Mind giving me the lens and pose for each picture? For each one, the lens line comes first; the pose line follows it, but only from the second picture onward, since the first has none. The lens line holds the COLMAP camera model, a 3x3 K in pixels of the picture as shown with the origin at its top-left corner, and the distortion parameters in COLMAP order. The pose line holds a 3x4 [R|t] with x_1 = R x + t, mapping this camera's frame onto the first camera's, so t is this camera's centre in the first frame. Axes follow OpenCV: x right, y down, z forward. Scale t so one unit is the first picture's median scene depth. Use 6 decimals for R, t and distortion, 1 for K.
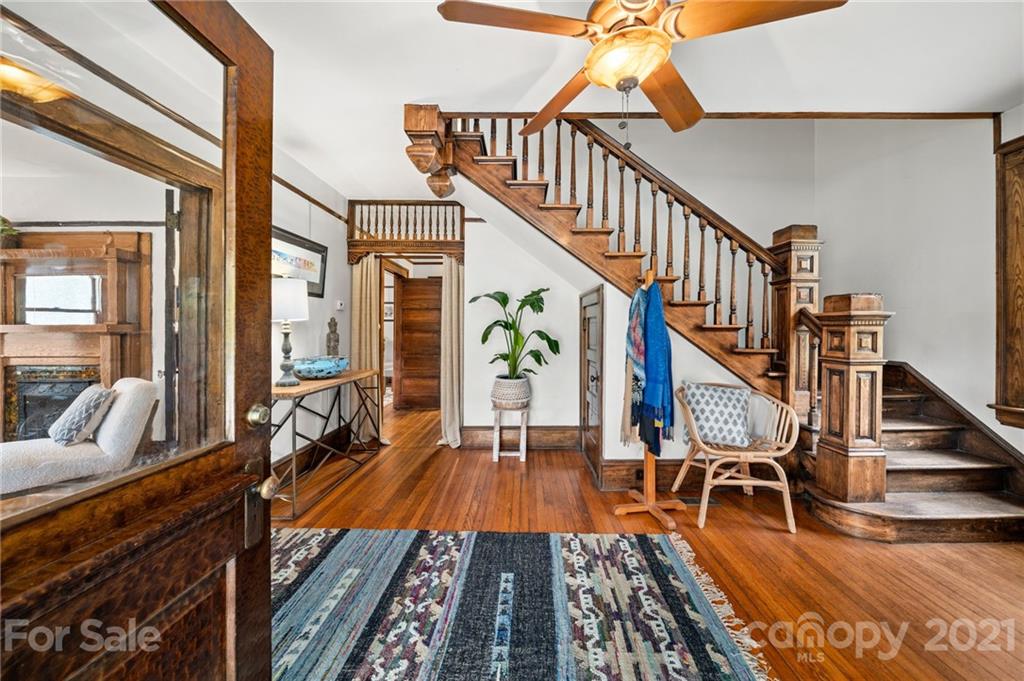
lens RADIAL K [[372.2, 0, 512.0], [0, 372.2, 340.5], [0, 0, 1]] dist [-0.009086, 0.000320]
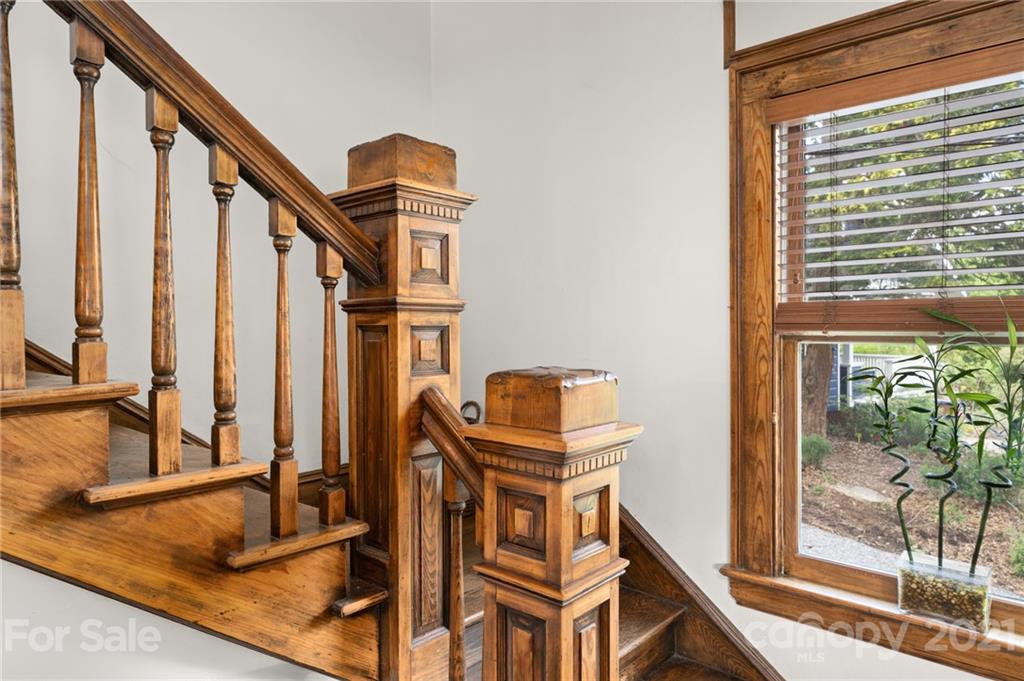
lens RADIAL K [[711.8, 0, 512.0], [0, 711.8, 340.5], [0, 0, 1]] dist [-0.002503, 0.000530]
pose [[0.679153, -0.008902, 0.733943, 0.366536], [0.017214, 0.999845, -0.003803, -0.127528], [-0.733795, 0.015217, 0.679201, 0.506132]]
